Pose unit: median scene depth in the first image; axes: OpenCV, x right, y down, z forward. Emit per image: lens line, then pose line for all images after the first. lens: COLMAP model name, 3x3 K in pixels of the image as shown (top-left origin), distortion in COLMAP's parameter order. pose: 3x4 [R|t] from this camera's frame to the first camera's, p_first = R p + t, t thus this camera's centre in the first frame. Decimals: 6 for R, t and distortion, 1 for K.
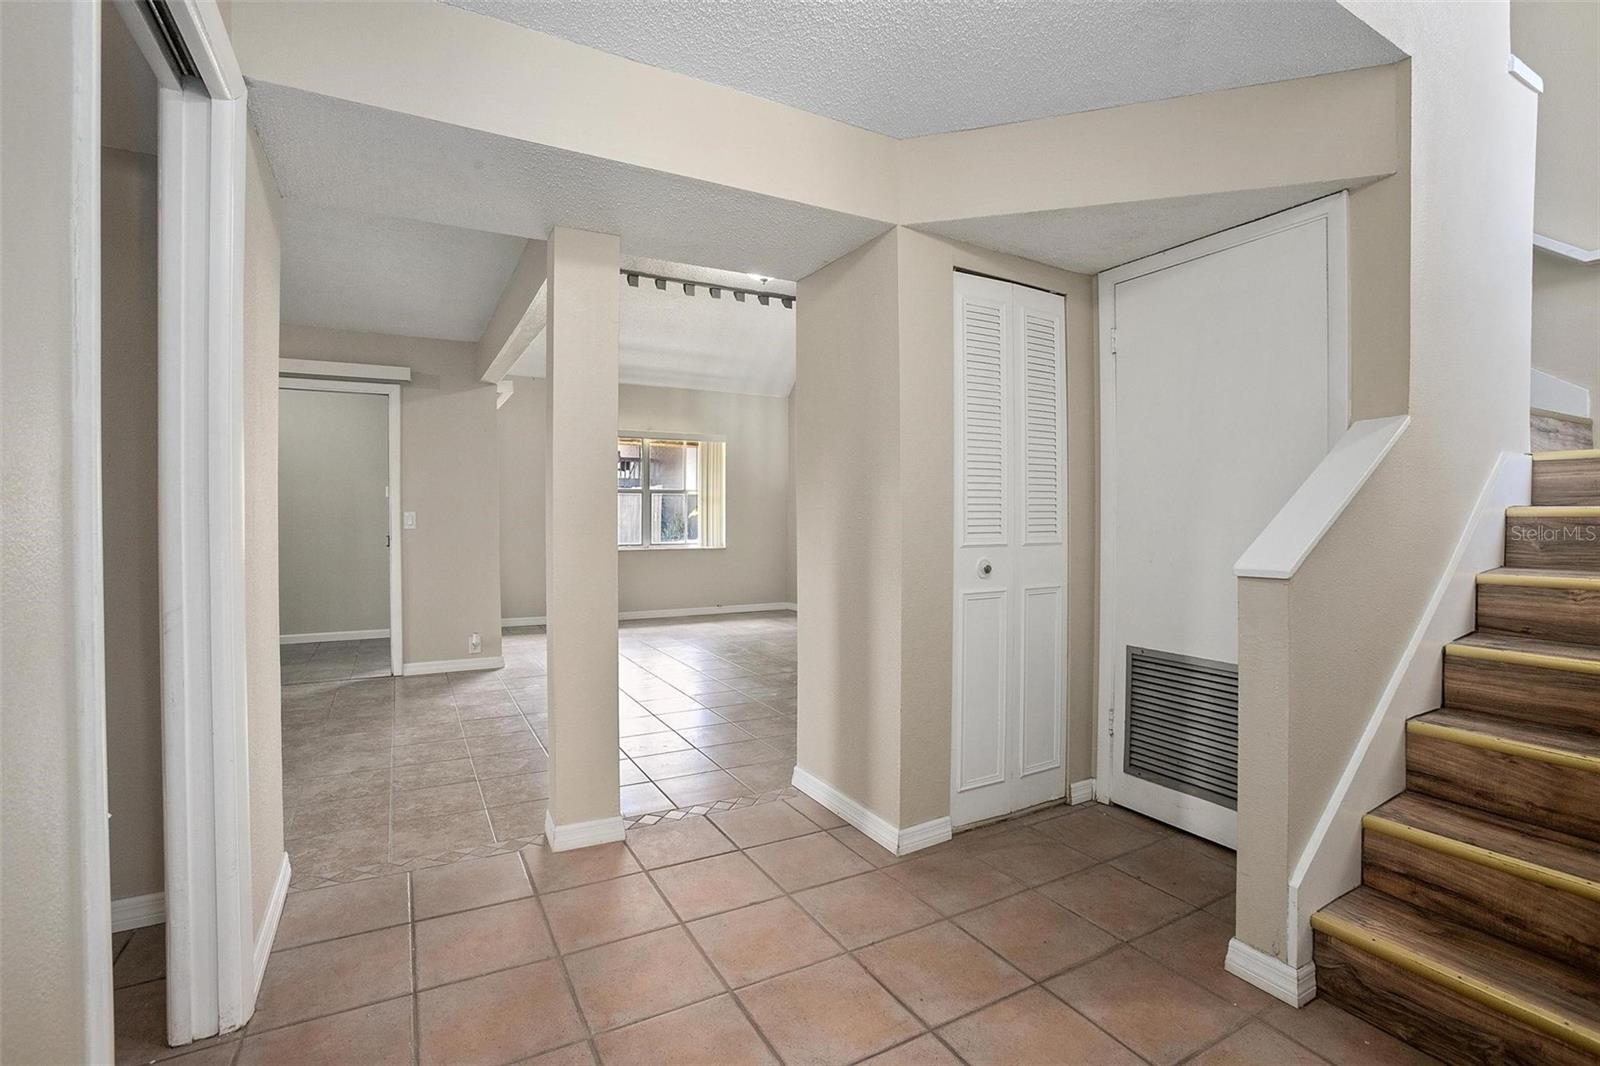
lens RADIAL K [[728.9, 0, 809.2], [0, 728.9, 524.5], [0, 0, 1]] dist [-0.070380, 0.023986]
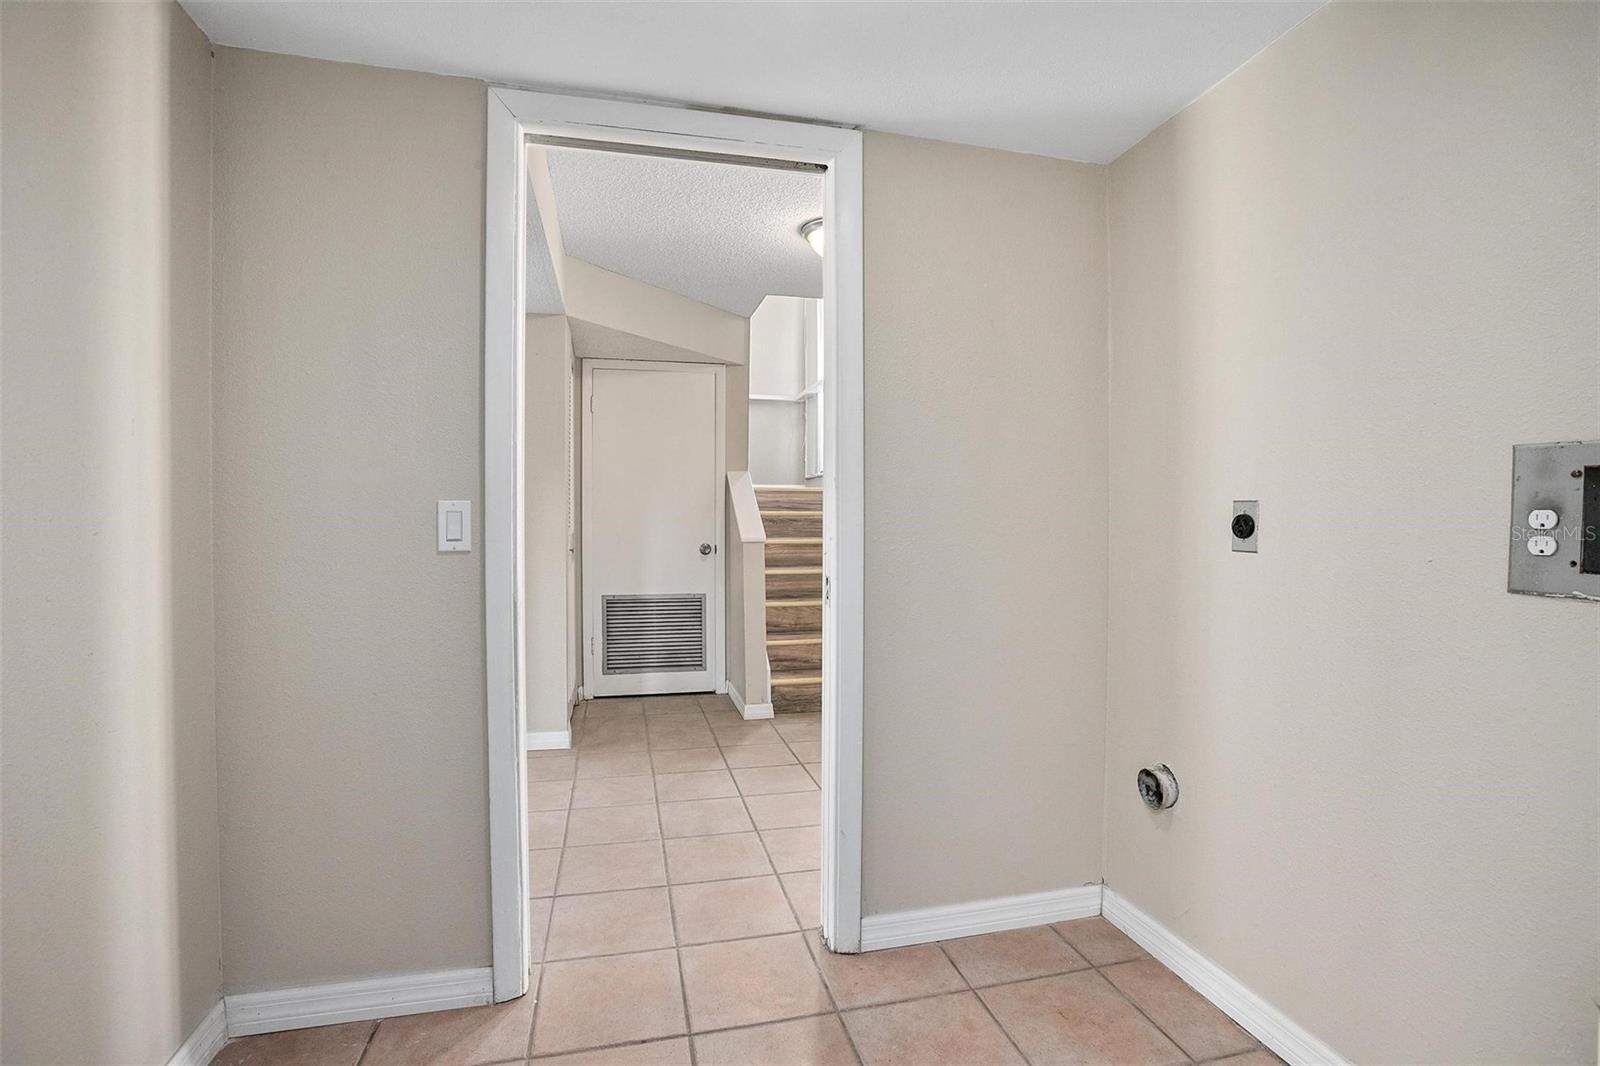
lens RADIAL K [[728.9, 0, 798.7], [0, 728.9, 533.0], [0, 0, 1]] dist [-0.070380, 0.023986]
pose [[0.255389, -0.020922, 0.966612, -1.590798], [0.005552, 0.999781, 0.020174, -0.003793], [-0.966822, 0.000214, 0.255449, 0.245622]]
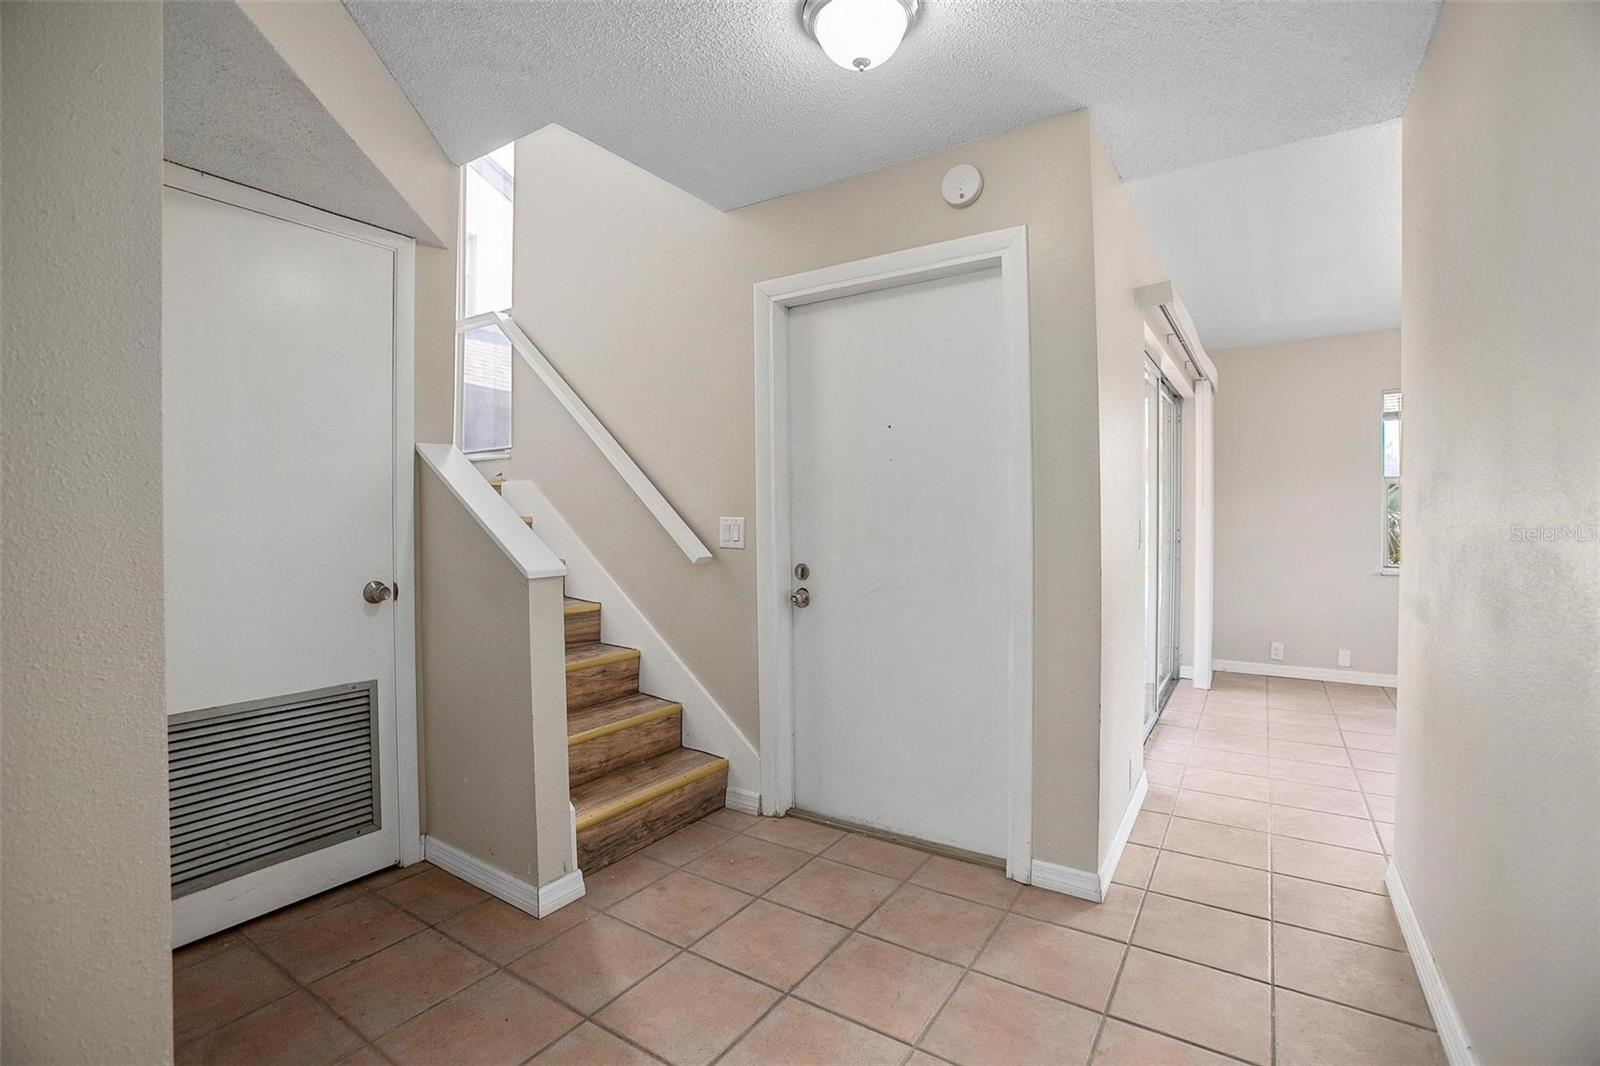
lens RADIAL K [[728.9, 0, 797.7], [0, 728.9, 525.9], [0, 0, 1]] dist [-0.070380, 0.023986]
pose [[-0.457614, -0.012985, 0.889056, -0.643295], [0.008903, 0.999776, 0.019184, -0.034344], [-0.889106, 0.016694, -0.457396, 1.155550]]
